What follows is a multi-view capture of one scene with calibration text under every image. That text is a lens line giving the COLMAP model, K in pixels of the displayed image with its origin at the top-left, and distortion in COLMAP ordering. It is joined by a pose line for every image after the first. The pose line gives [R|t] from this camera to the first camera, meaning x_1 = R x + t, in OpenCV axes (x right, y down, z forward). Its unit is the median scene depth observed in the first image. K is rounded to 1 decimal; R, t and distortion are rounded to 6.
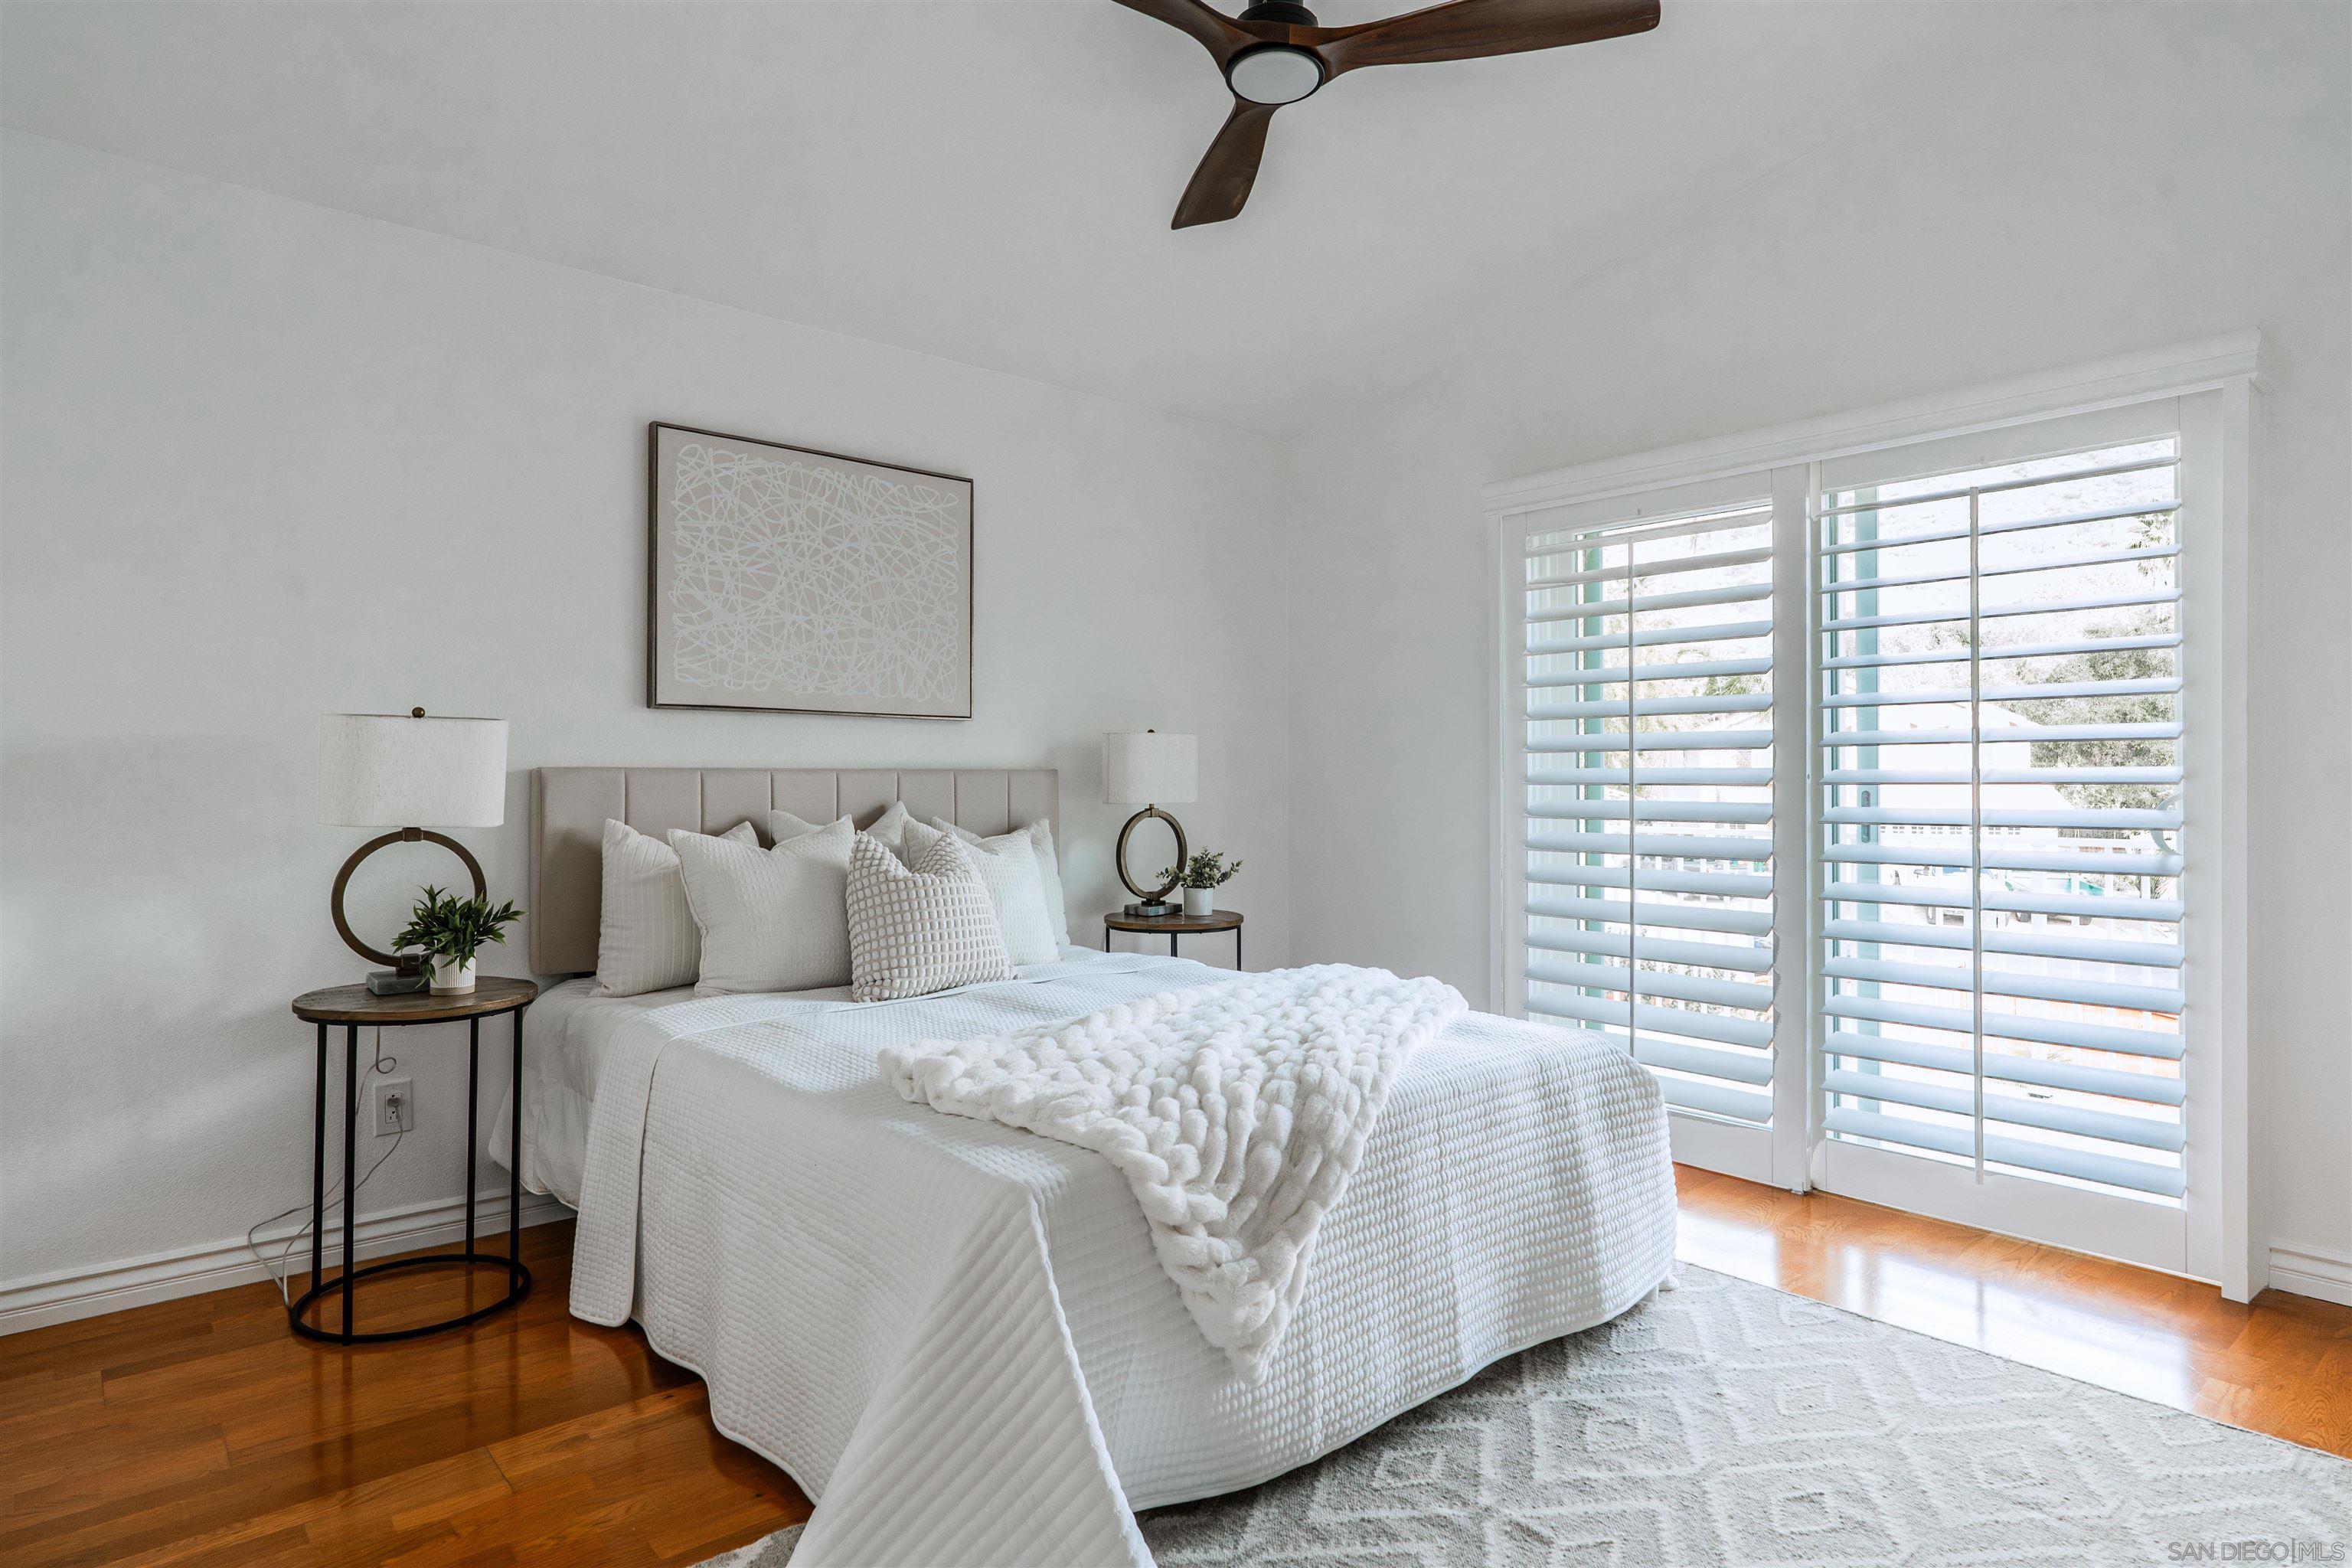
lens RADIAL K [[1307.5, 0, 1160.0], [0, 1307.5, 787.8], [0, 0, 1]] dist [0.001042, 0.000037]
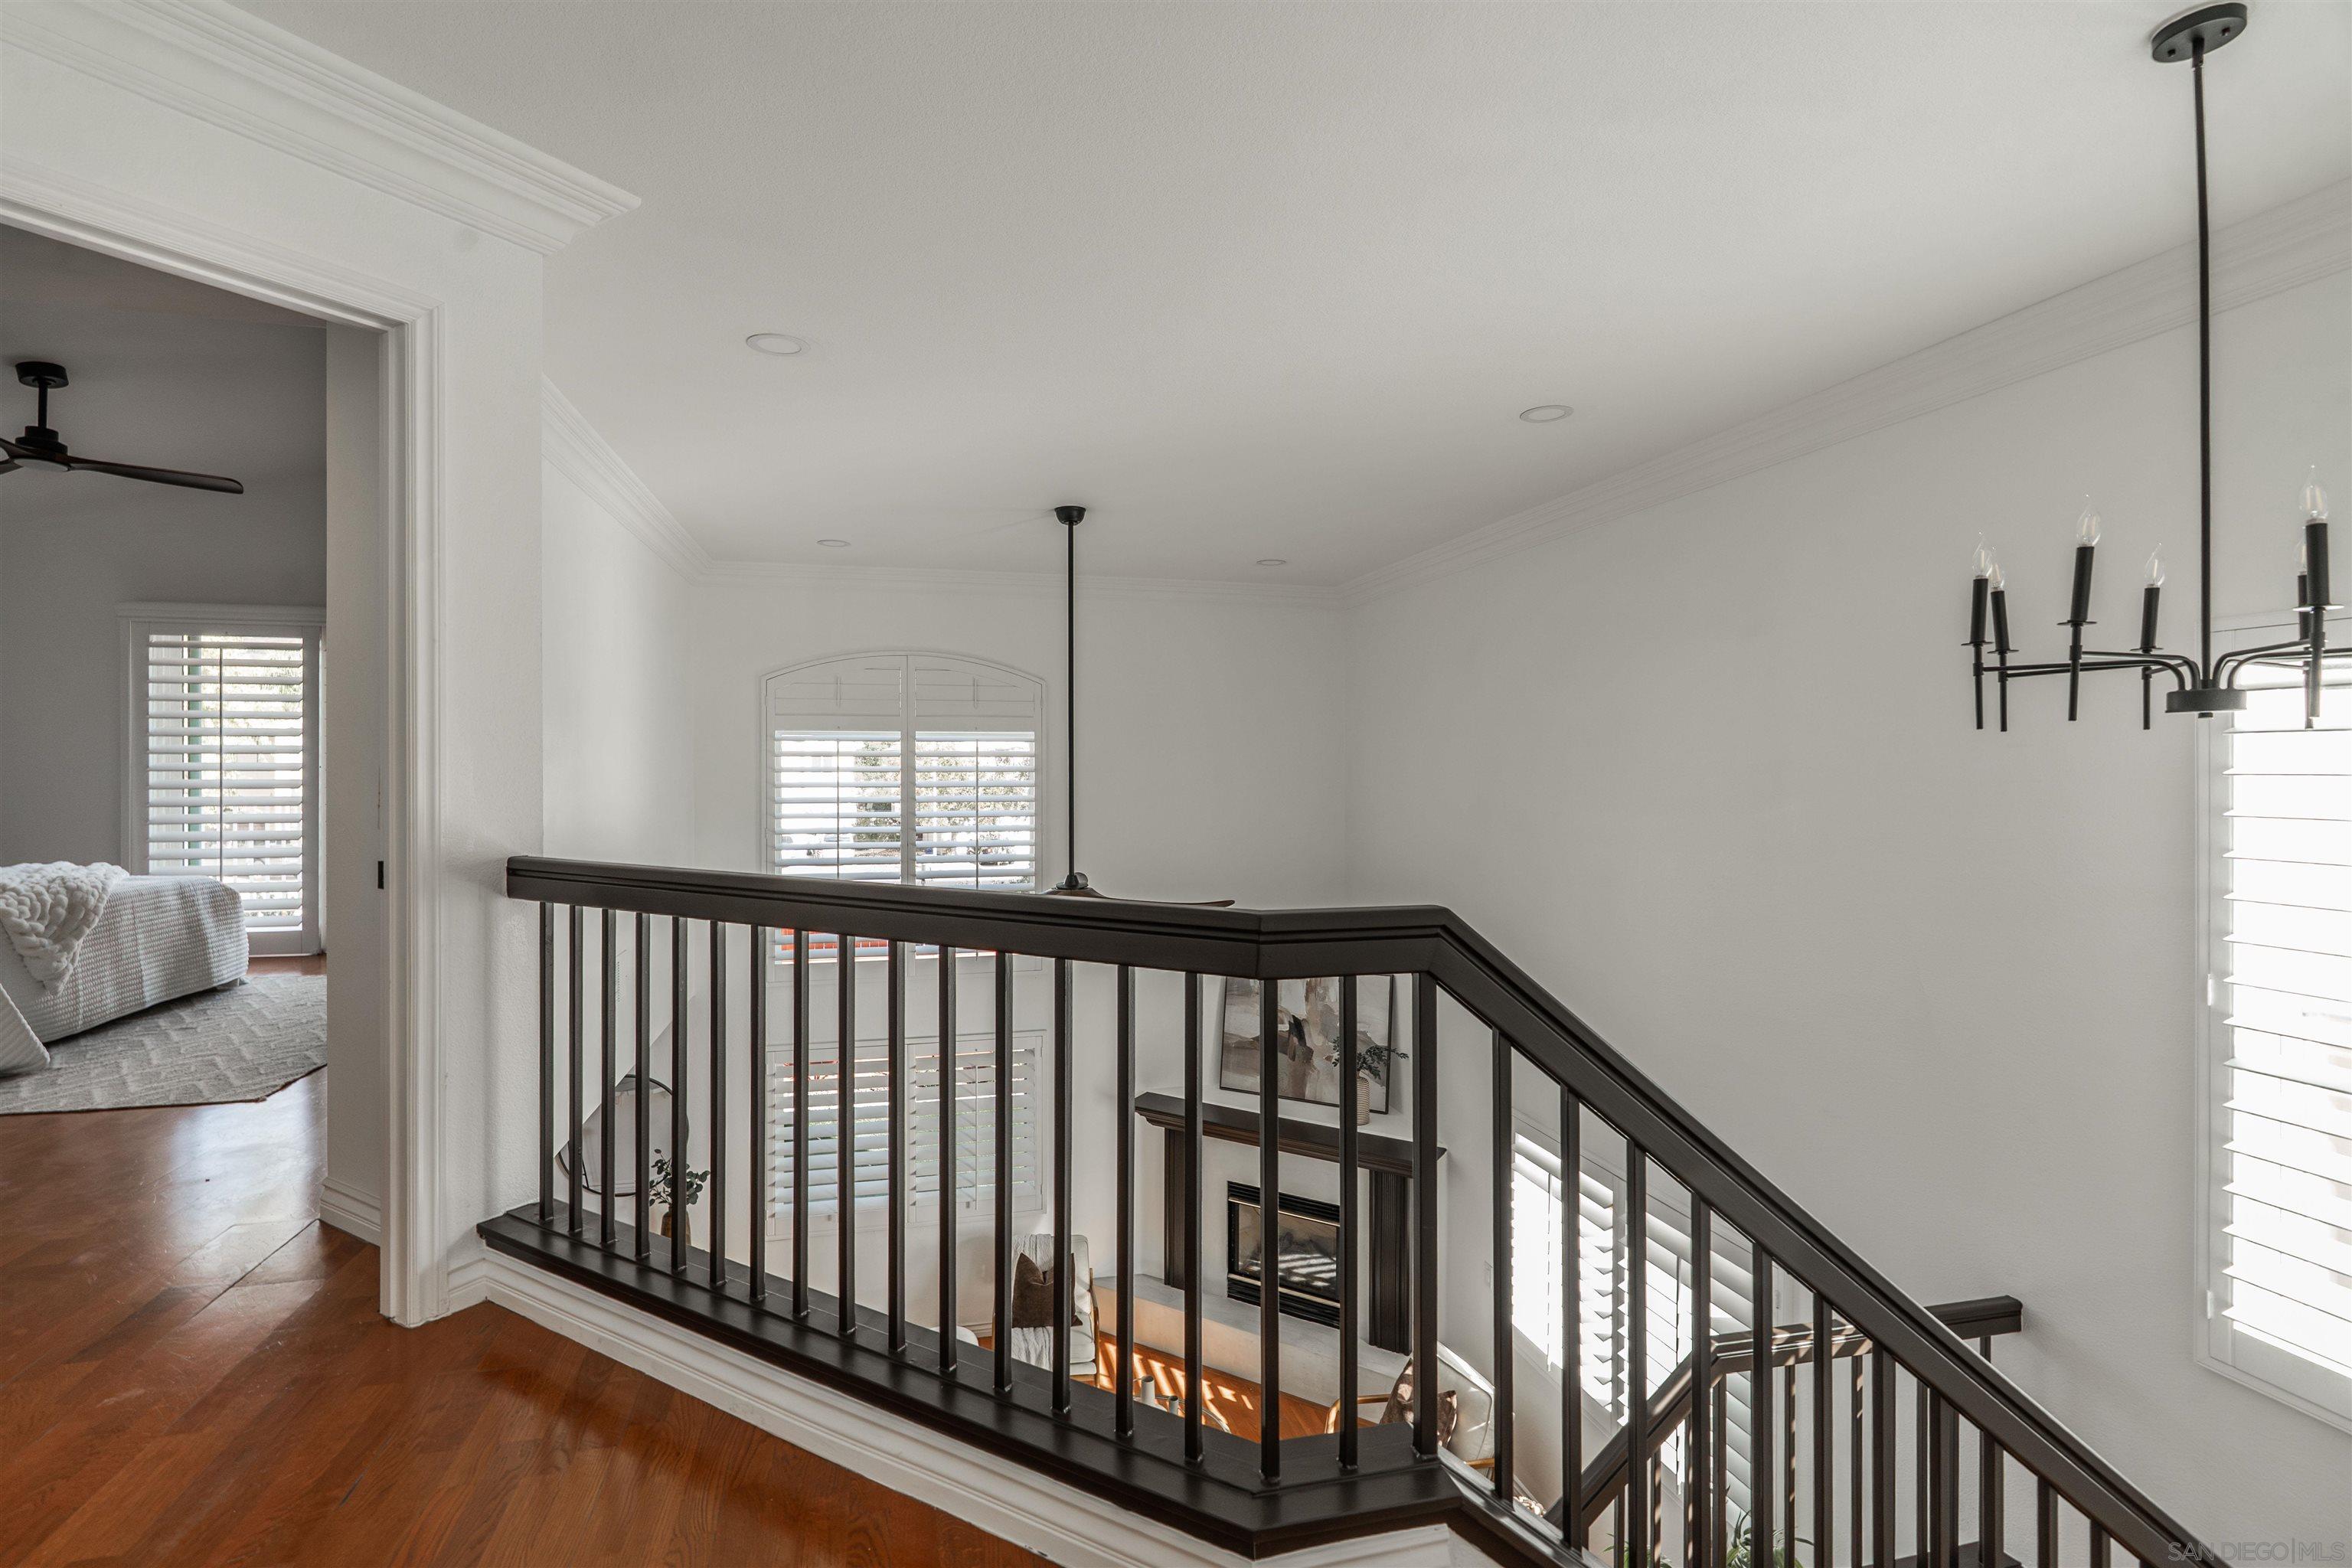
lens RADIAL K [[1085.4, 0, 1165.3], [0, 1085.4, 778.3], [0, 0, 1]] dist [-0.009429, 0.004368]
pose [[0.475293, -0.008883, 0.879783, -0.302286], [0.001895, 0.999957, 0.009073, -0.001431], [-0.879826, -0.002646, 0.475289, -0.784191]]
